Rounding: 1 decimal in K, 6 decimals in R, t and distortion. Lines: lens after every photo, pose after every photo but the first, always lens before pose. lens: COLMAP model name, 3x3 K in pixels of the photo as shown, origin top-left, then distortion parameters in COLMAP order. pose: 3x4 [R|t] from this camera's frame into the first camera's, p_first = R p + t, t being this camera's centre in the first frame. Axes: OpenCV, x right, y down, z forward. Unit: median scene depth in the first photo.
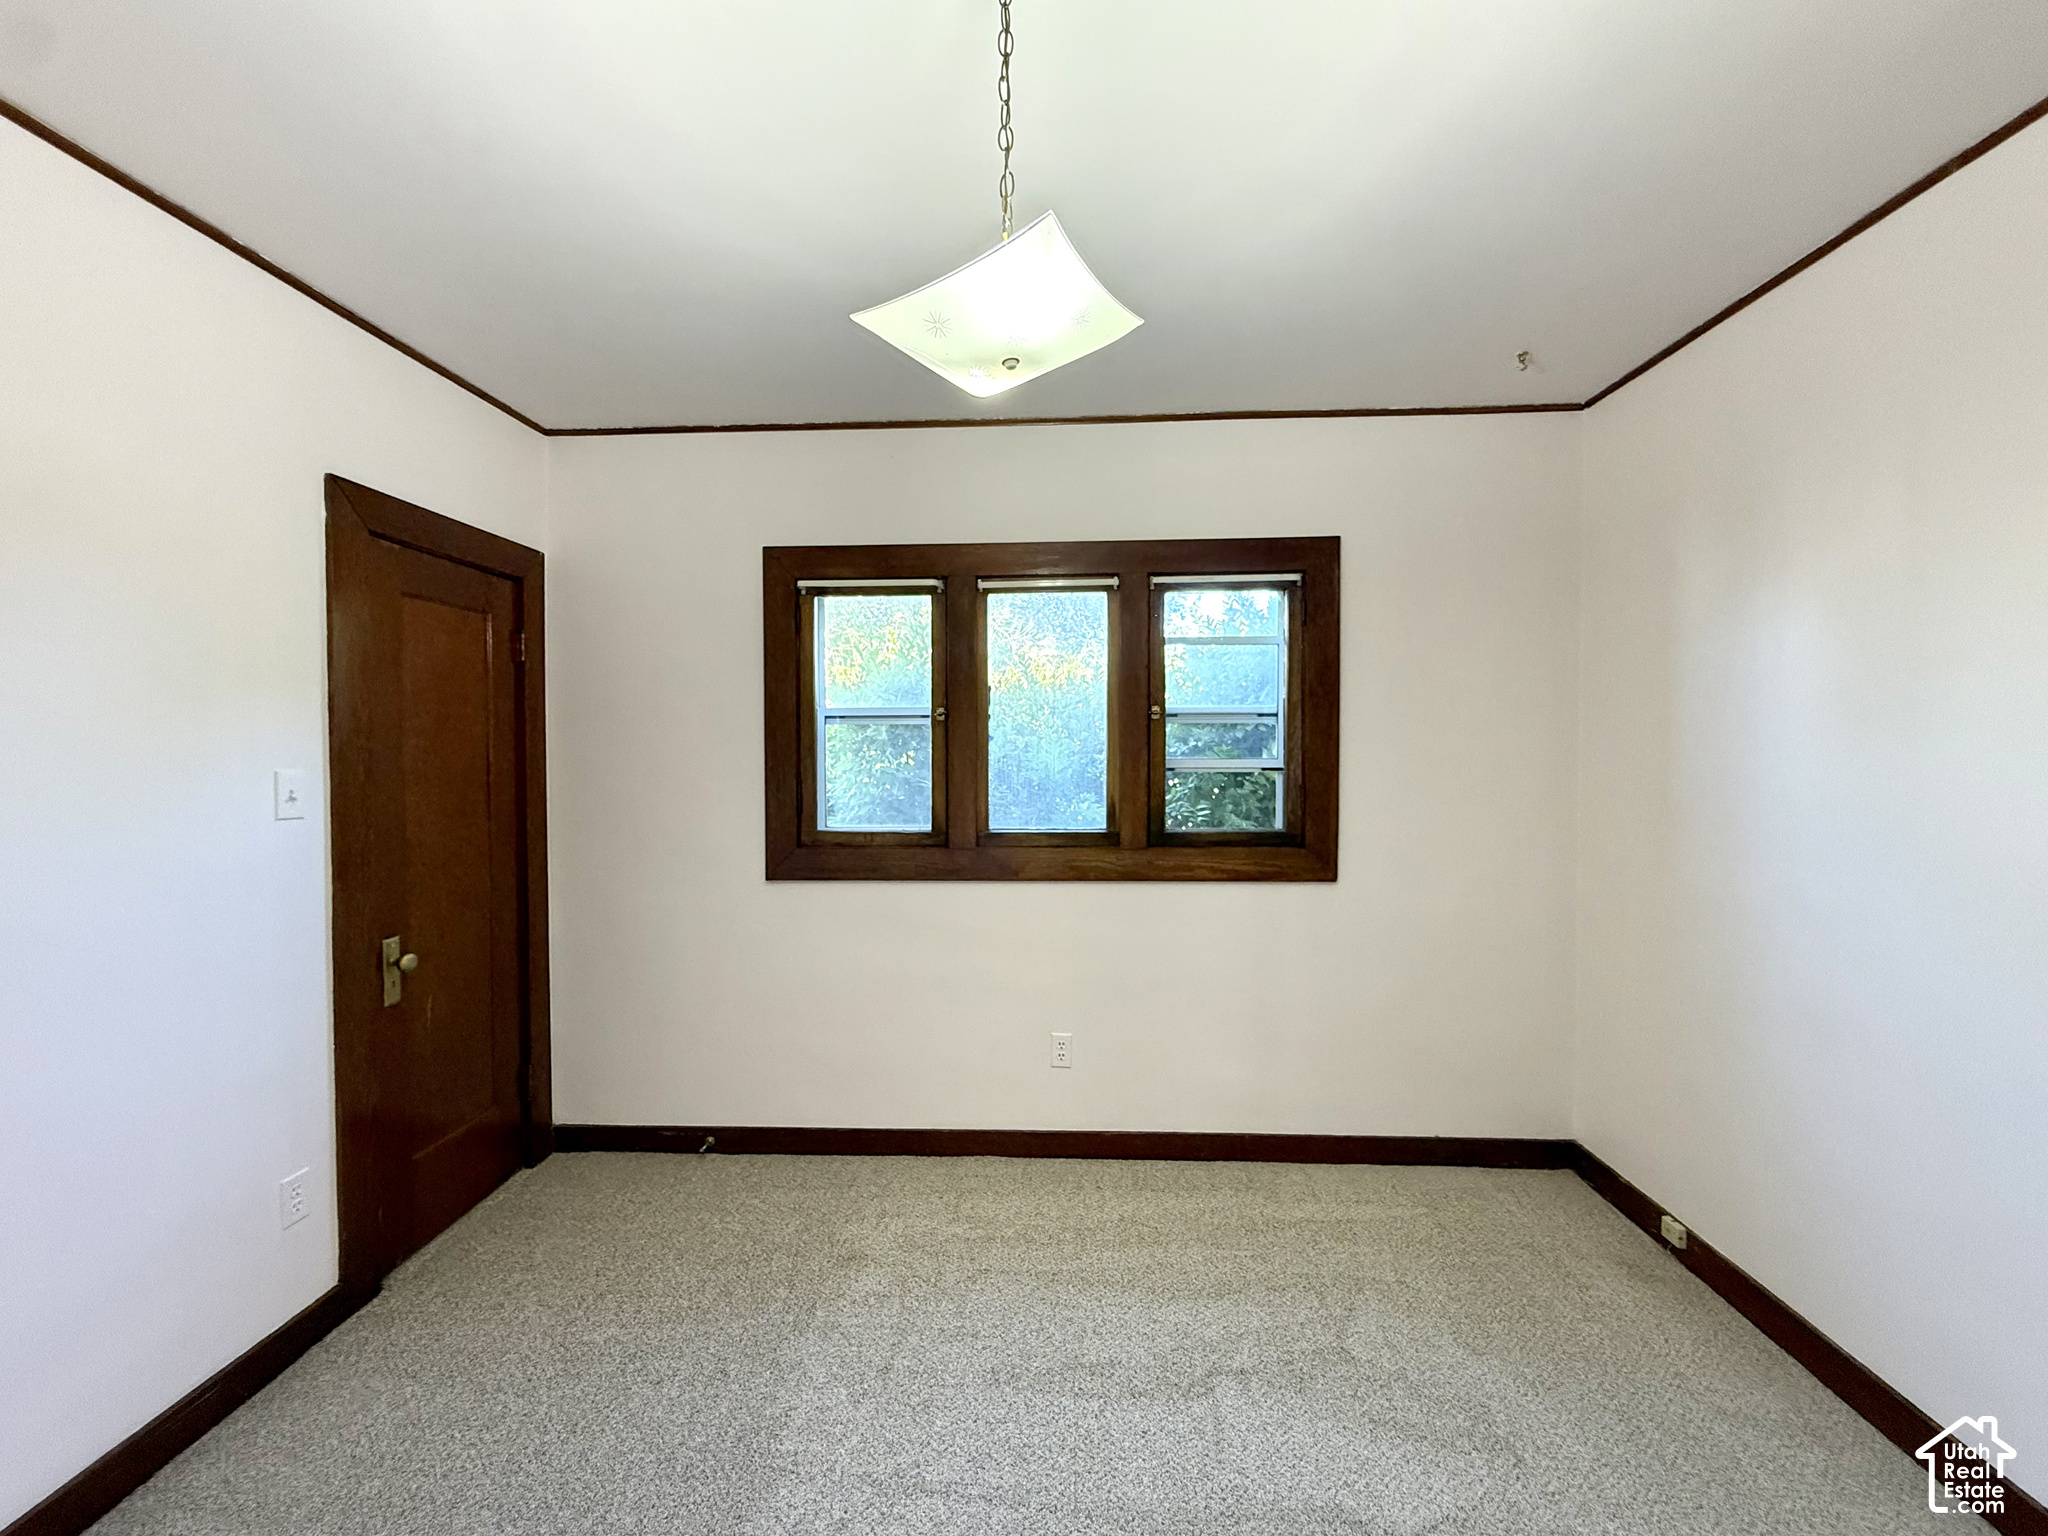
lens RADIAL K [[842.7, 0, 1024.0], [0, 842.7, 768.0], [0, 0, 1]] dist [0.001373, -0.000606]
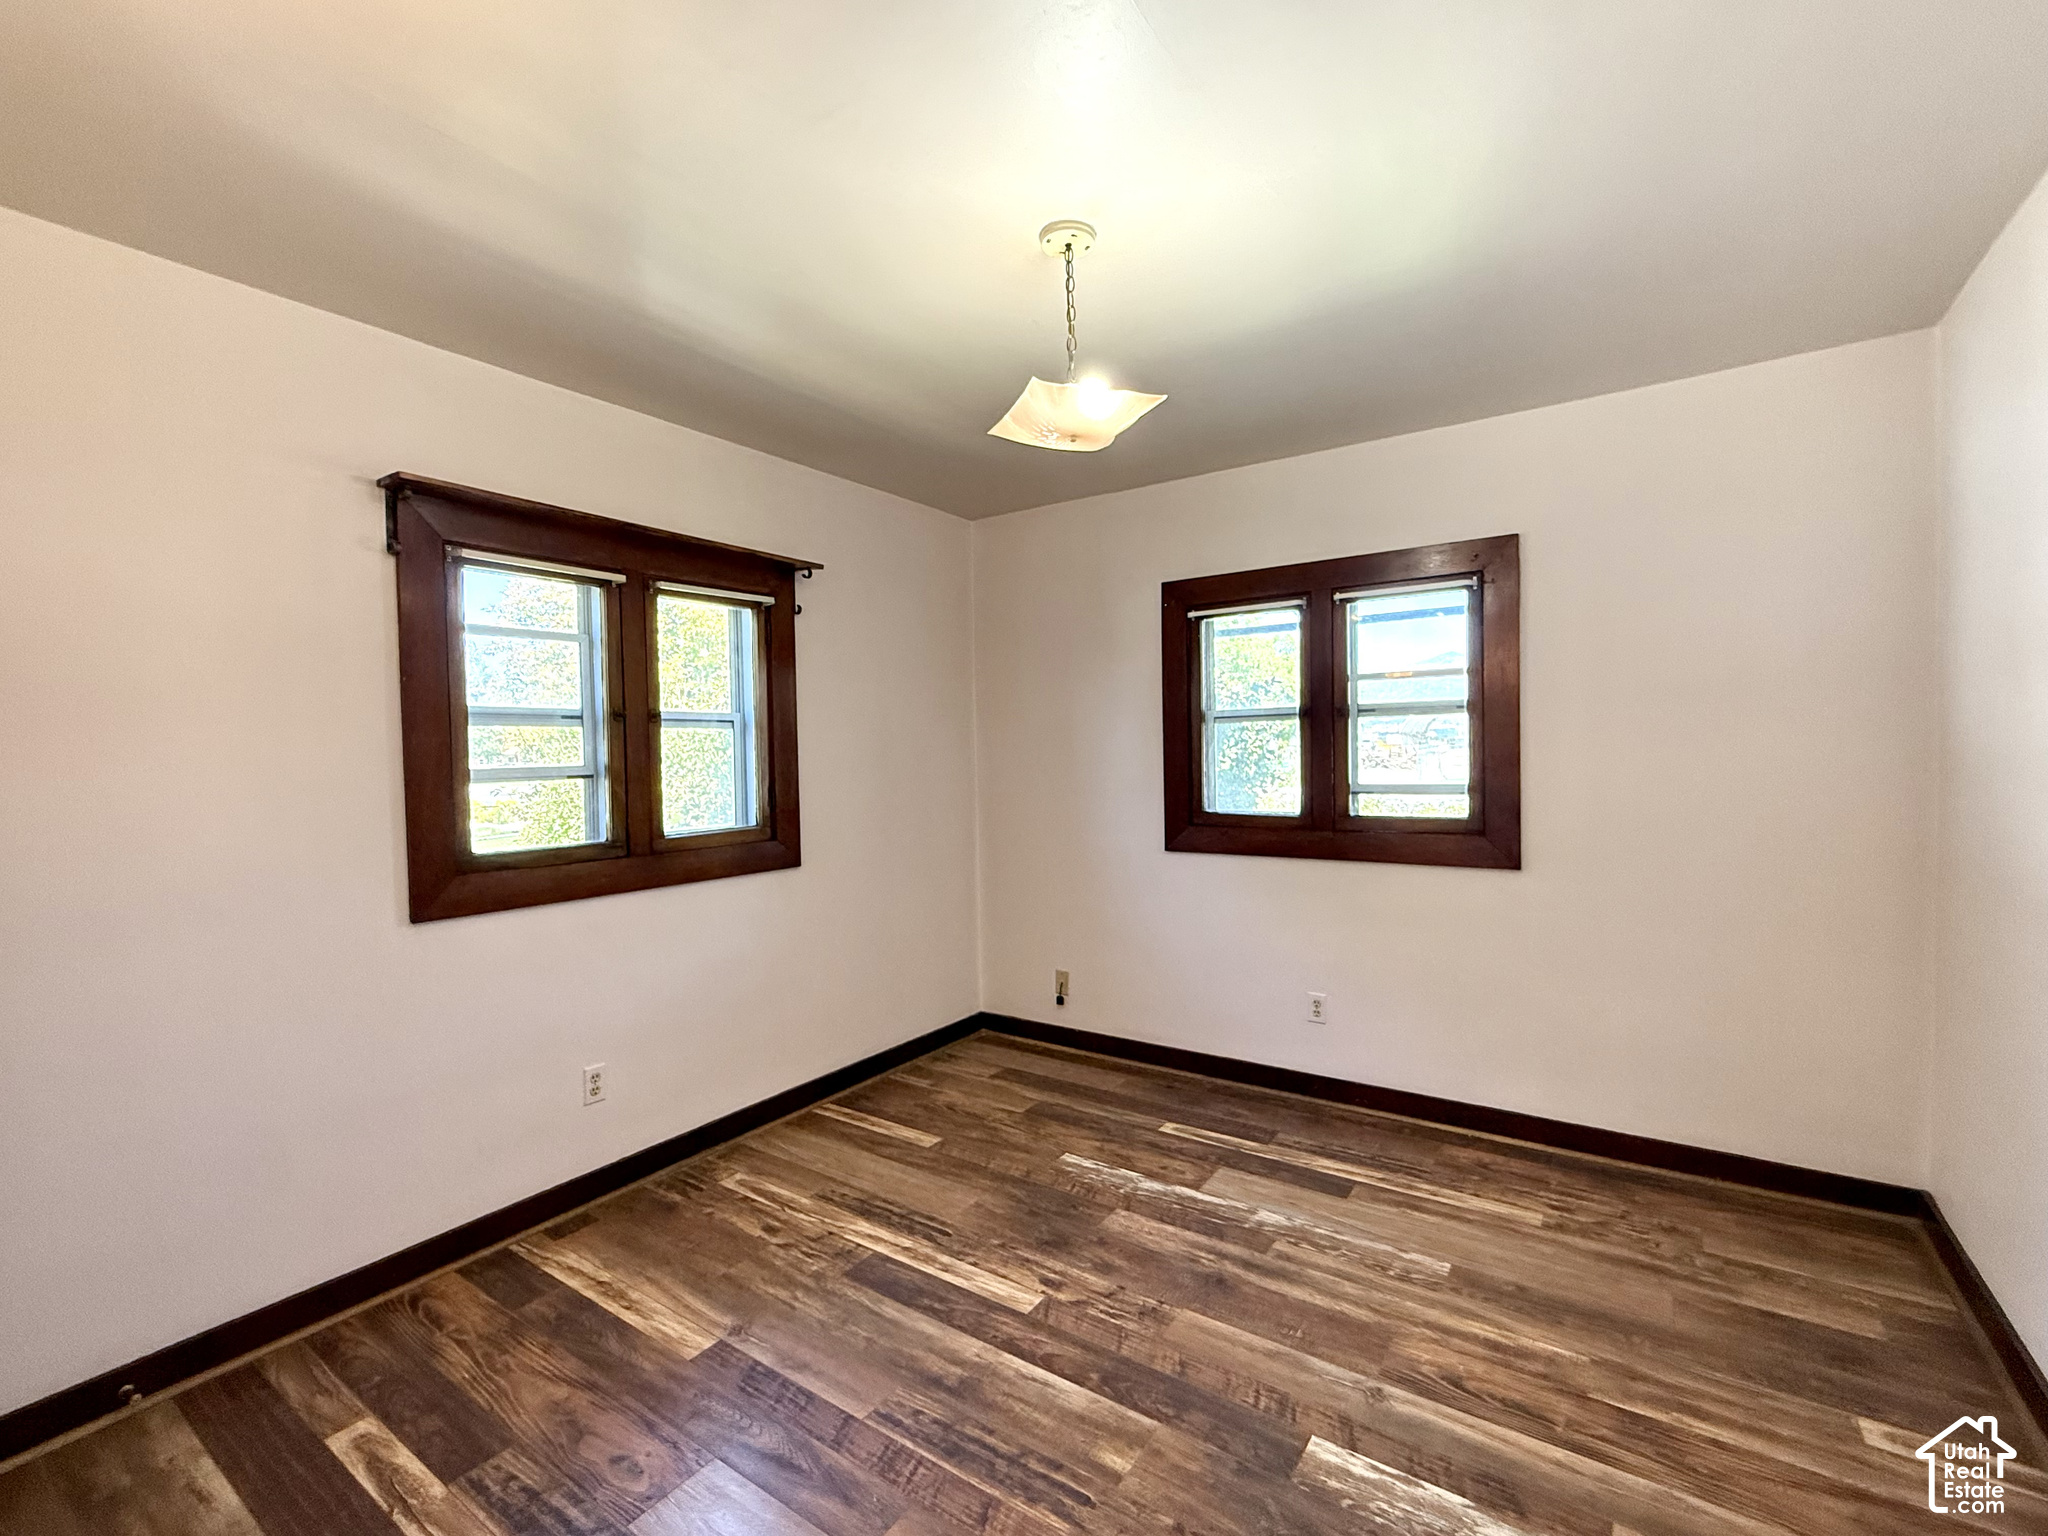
lens RADIAL K [[885.1, 0, 1024.0], [0, 885.1, 768.0], [0, 0, 1]] dist [-0.002532, 0.000231]
pose [[0.548782, -0.022473, 0.835664, -0.687060], [0.026418, 0.999606, 0.009532, -0.002725], [-0.835548, 0.016845, 0.549159, 0.083092]]
